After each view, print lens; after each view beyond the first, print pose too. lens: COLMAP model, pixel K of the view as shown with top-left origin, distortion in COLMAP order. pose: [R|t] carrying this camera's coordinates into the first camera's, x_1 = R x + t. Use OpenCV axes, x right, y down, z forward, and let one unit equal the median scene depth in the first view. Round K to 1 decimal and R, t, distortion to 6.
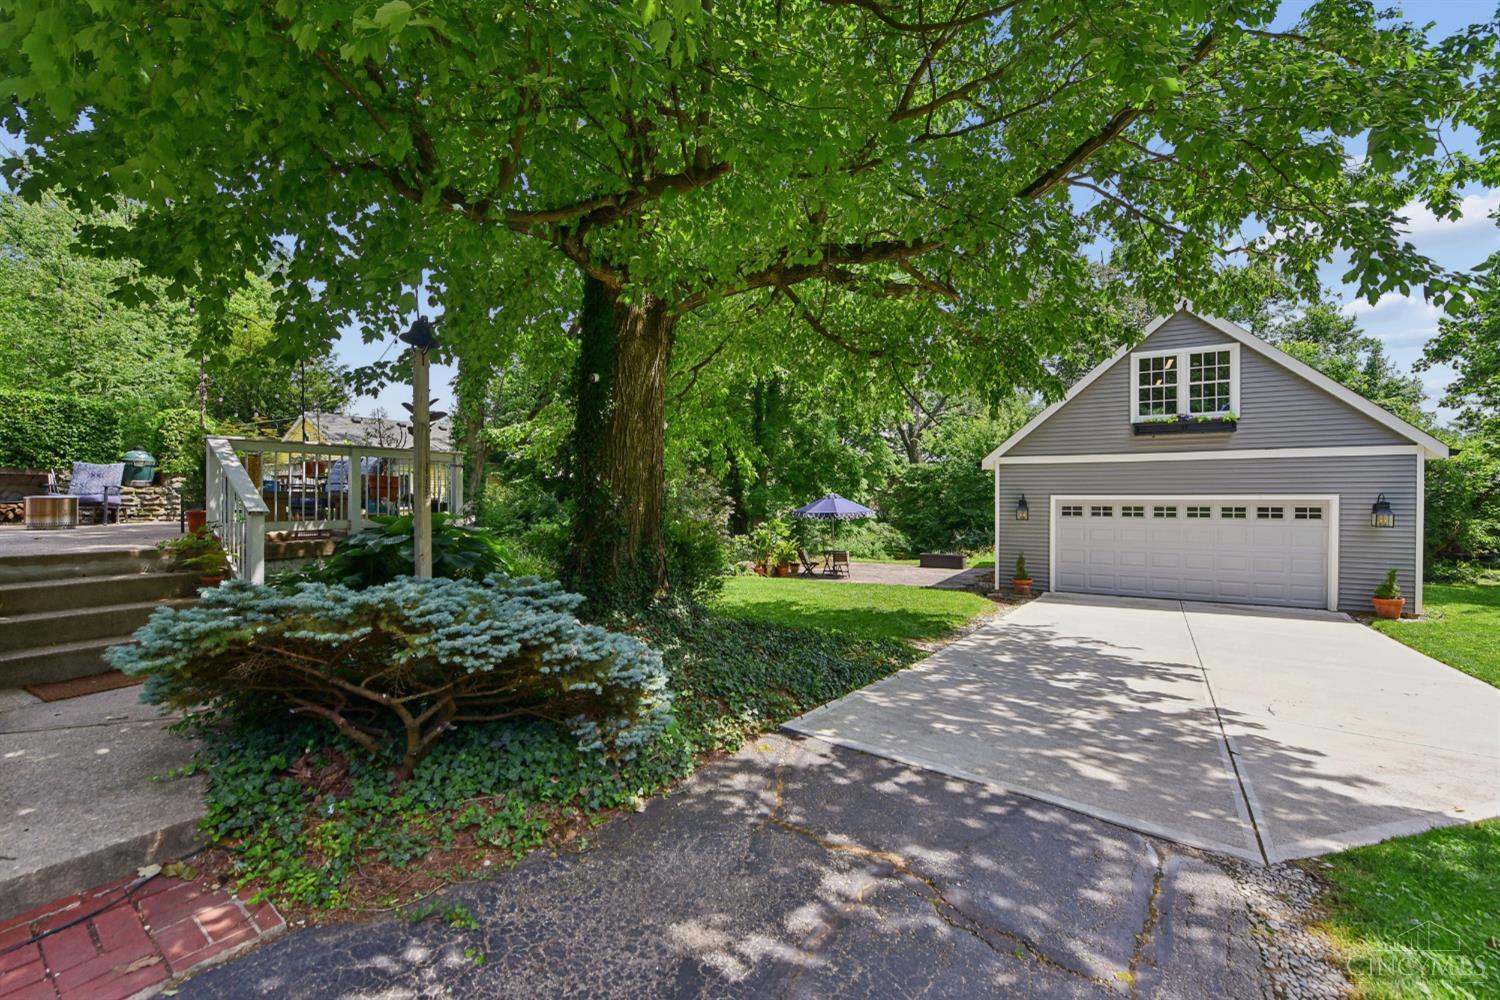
lens RADIAL K [[619.1, 0, 756.7], [0, 619.1, 507.5], [0, 0, 1]] dist [-0.010221, -0.000074]
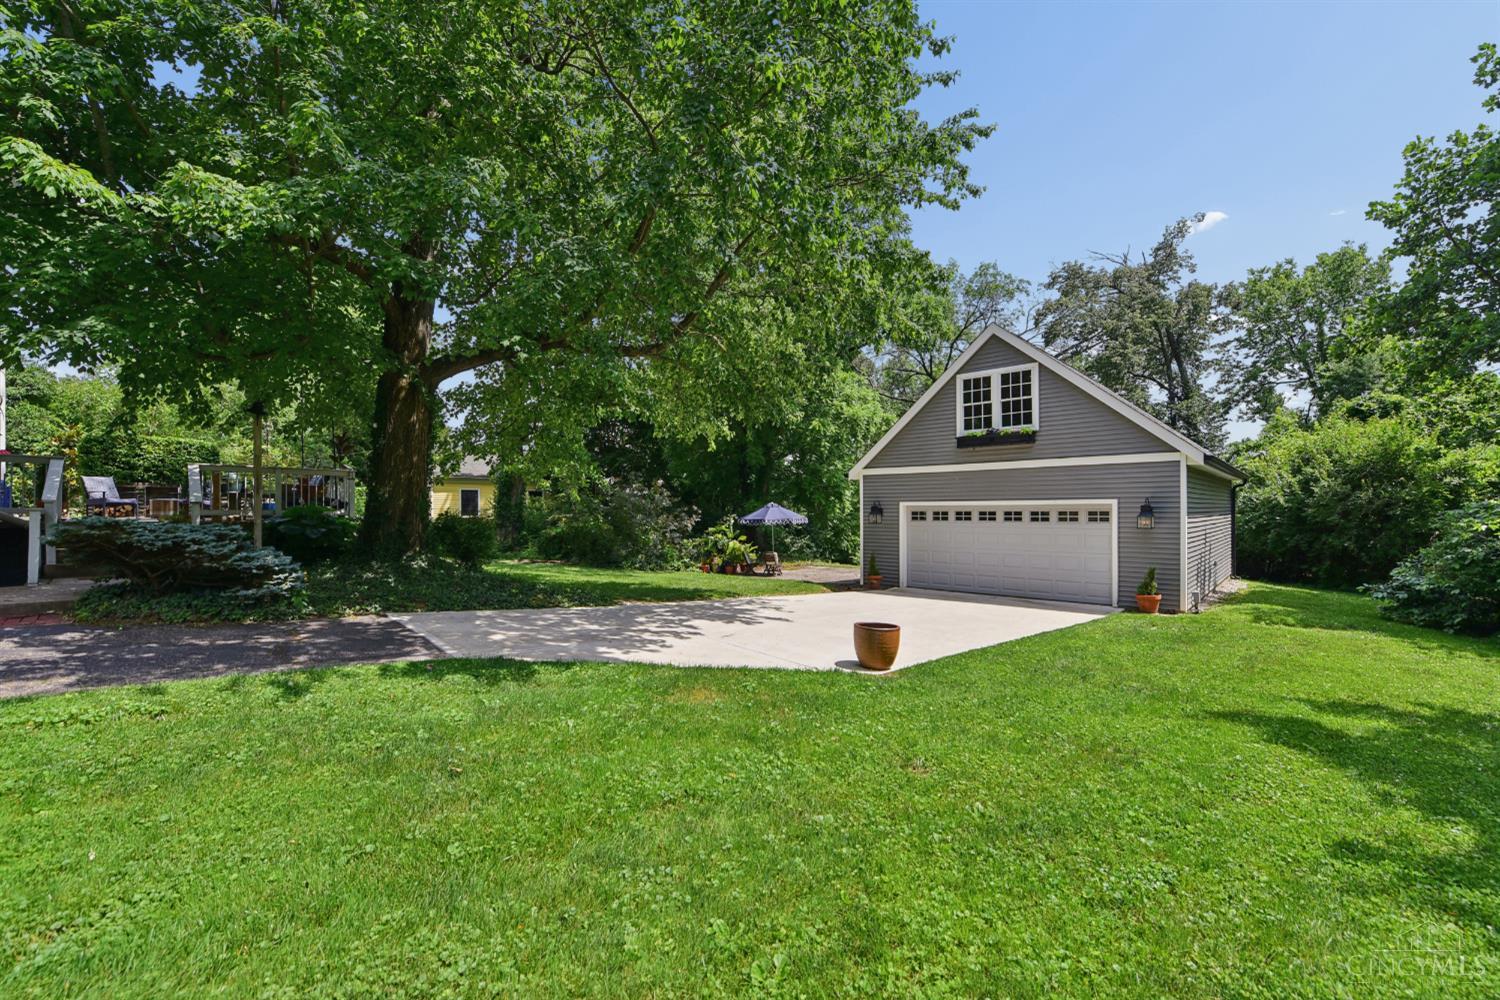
lens RADIAL K [[619.1, 0, 752.7], [0, 619.1, 502.0], [0, 0, 1]] dist [-0.010221, -0.000074]
pose [[0.977505, -0.009168, -0.210711, 0.482522], [0.004376, 0.999721, -0.023199, 0.005994], [0.210865, 0.021755, 0.977273, -0.177687]]
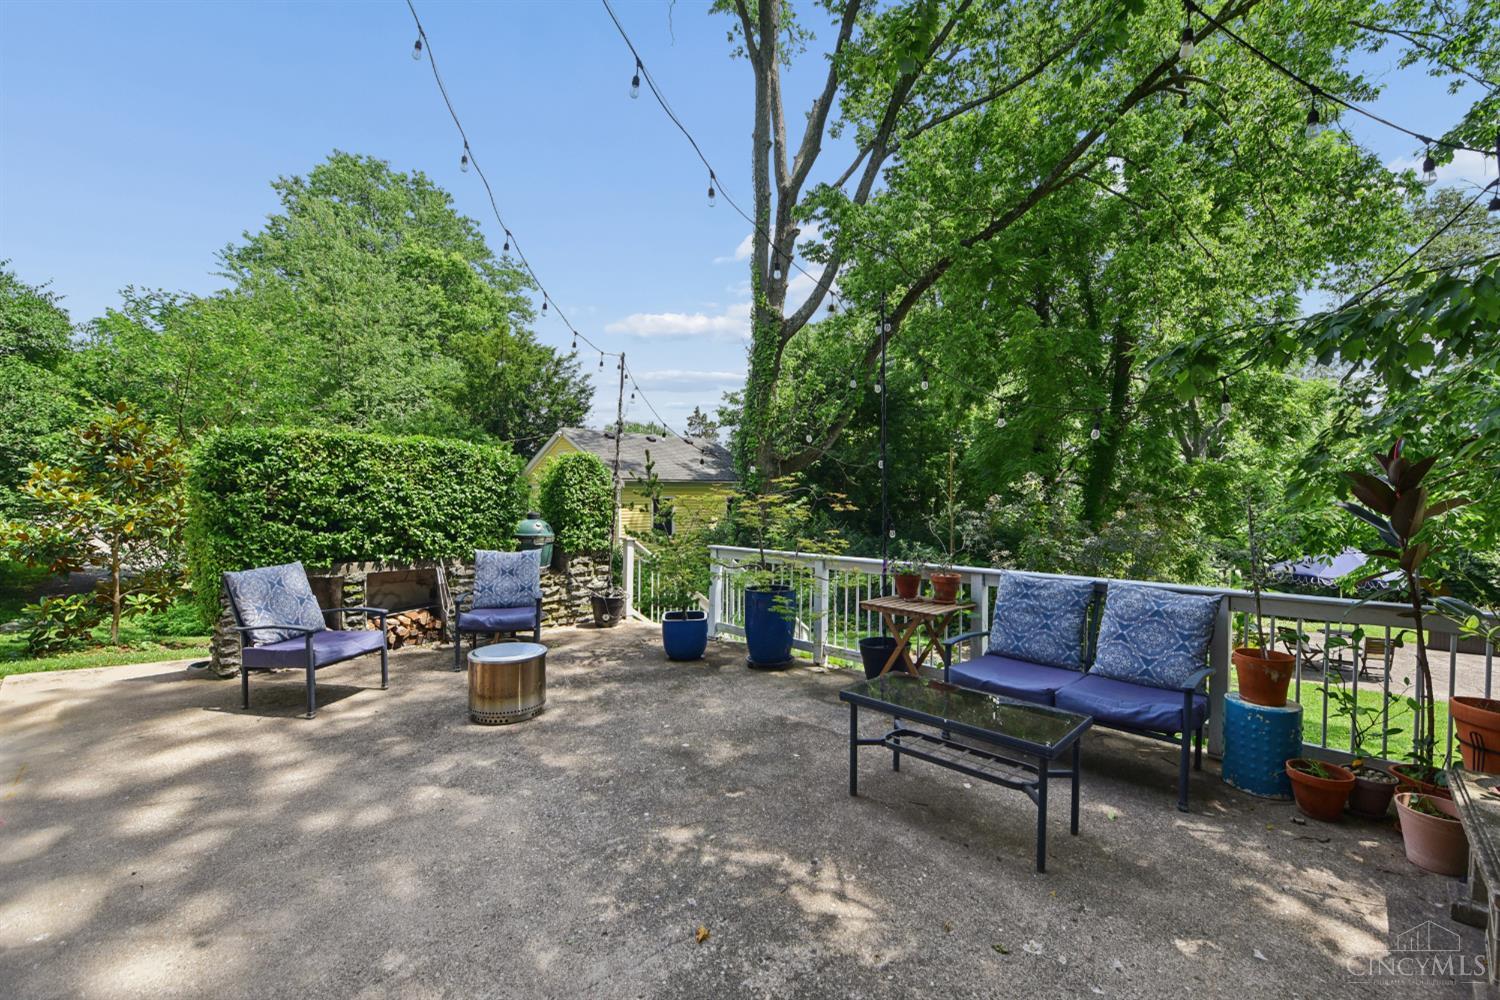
lens RADIAL K [[619.1, 0, 750.0], [0, 619.1, 493.7], [0, 0, 1]] dist [-0.010221, -0.000074]
pose [[0.979264, 0.000287, -0.202587, -0.718020], [-0.002288, 0.999951, -0.009646, -0.125586], [0.202574, 0.009910, 0.979217, 0.444380]]
